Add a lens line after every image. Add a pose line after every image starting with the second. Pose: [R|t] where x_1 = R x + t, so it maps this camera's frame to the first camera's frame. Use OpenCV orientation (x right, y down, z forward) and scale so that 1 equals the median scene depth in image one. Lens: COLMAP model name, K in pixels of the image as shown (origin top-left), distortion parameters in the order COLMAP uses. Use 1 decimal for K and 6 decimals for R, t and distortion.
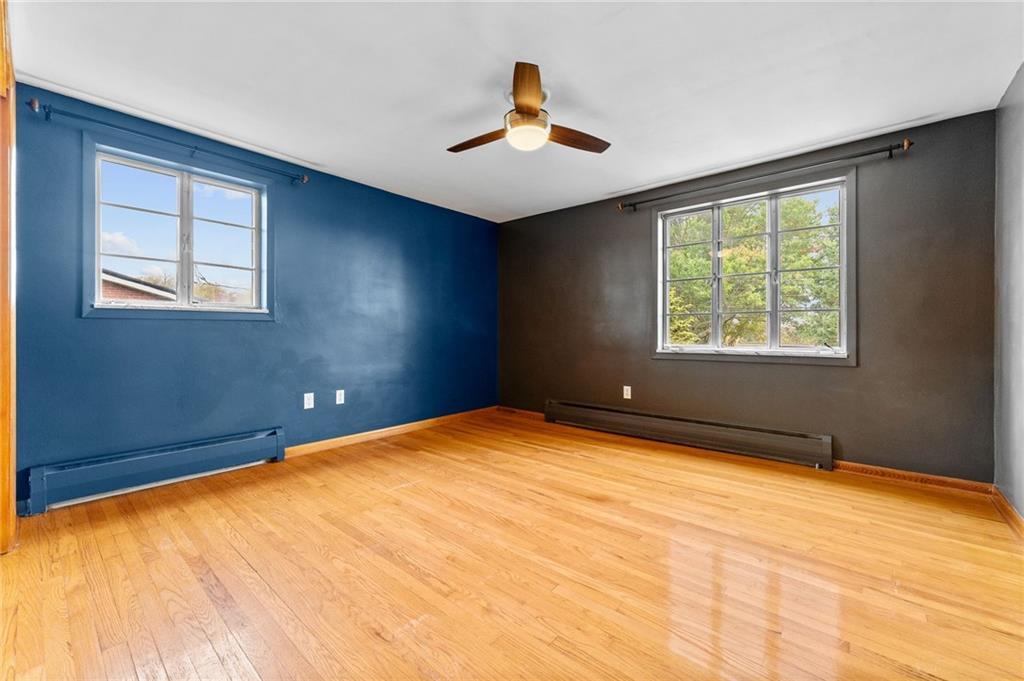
lens RADIAL K [[417.4, 0, 508.6], [0, 417.4, 329.2], [0, 0, 1]] dist [-0.001386, -0.000041]
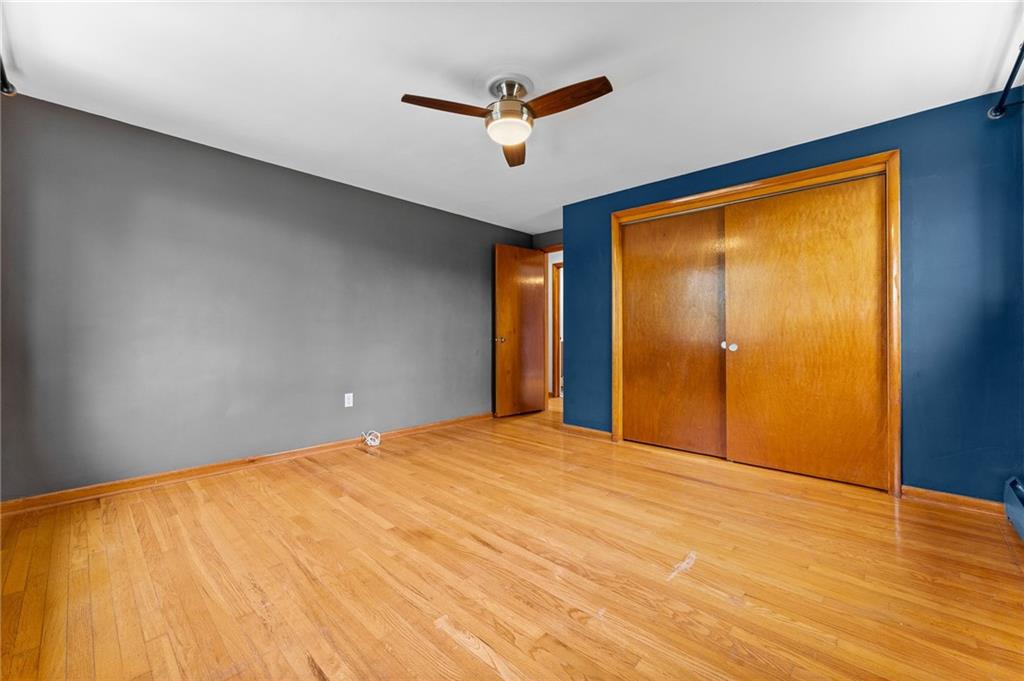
lens RADIAL K [[417.4, 0, 508.6], [0, 417.4, 329.2], [0, 0, 1]] dist [-0.001386, -0.000041]
pose [[-0.998907, -0.002327, 0.046679, 0.001225], [-0.003061, 0.999873, -0.015663, 0.008225], [-0.046636, -0.015789, -0.998787, 1.859765]]
